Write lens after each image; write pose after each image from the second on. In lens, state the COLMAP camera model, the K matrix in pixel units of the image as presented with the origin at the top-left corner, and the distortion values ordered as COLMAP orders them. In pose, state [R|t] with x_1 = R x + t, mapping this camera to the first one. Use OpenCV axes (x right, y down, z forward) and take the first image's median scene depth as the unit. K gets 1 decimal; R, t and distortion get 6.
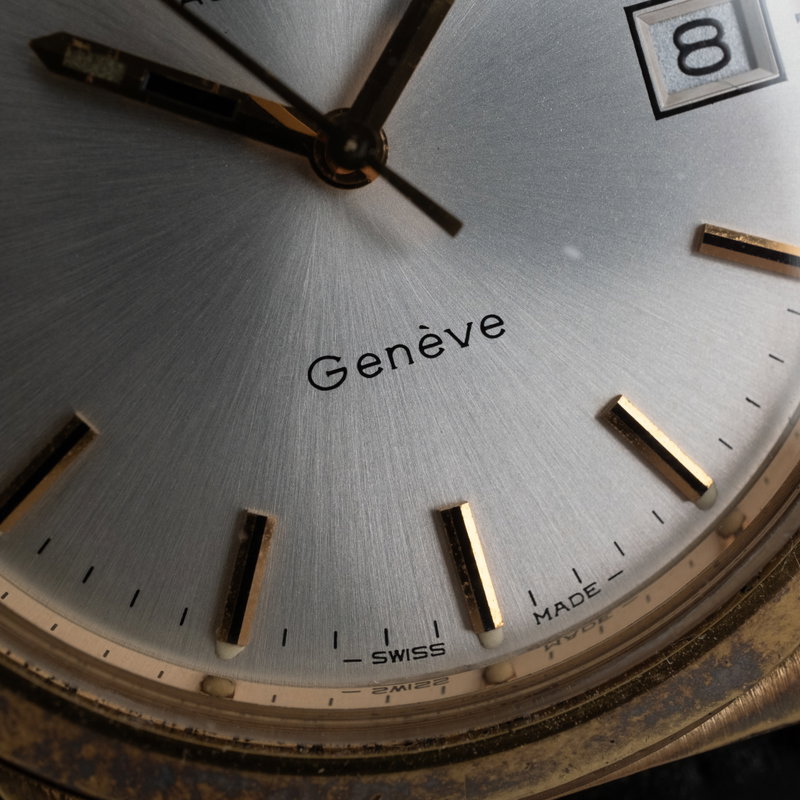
lens RADIAL K [[1440.2, 0, 377.2], [0, 1440.2, 399.5], [0, 0, 1]] dist [0.034151, -0.074750]
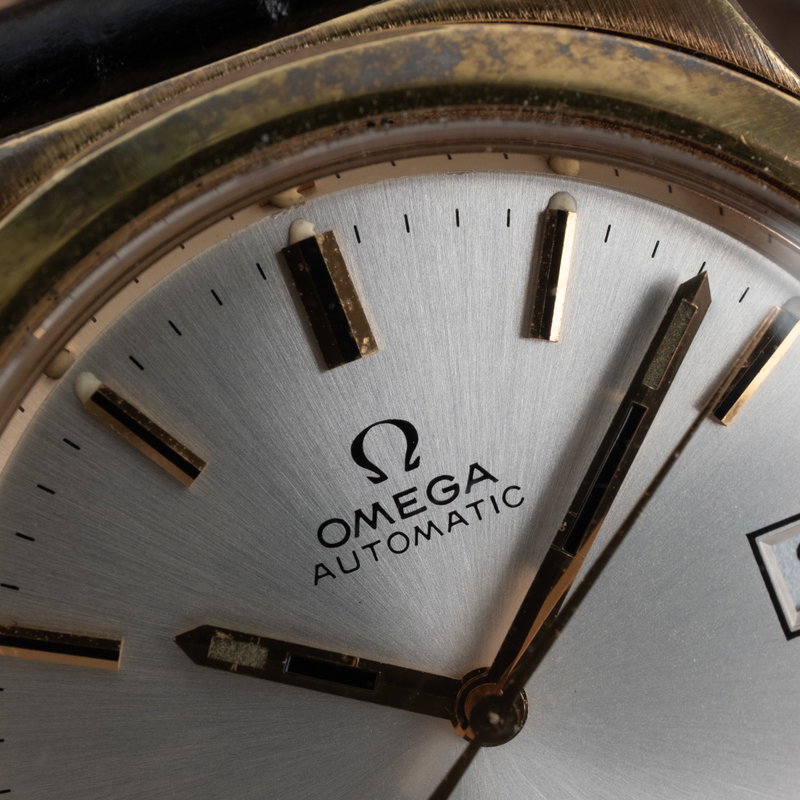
lens RADIAL K [[1440.2, 0, 377.2], [0, 1440.2, 399.5], [0, 0, 1]] dist [0.034151, -0.074750]
pose [[0.995668, -0.082200, -0.043460, -0.035688], [0.081993, 0.996612, -0.006525, -0.383072], [0.043850, 0.002933, 0.999034, -0.024815]]
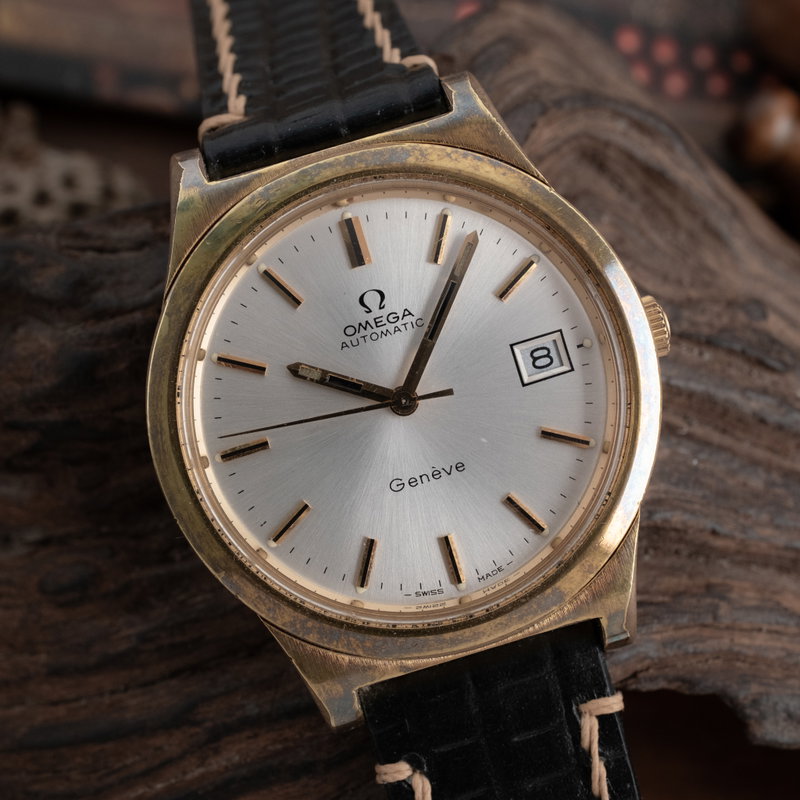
lens RADIAL K [[1698.7, 0, 399.9], [0, 1698.7, 411.9], [0, 0, 1]] dist [-0.030596, -0.108592]
pose [[0.995187, -0.009429, -0.097536, 0.274081], [0.005694, 0.999242, -0.038498, -0.032678], [0.097825, 0.037757, 0.994487, -2.090211]]
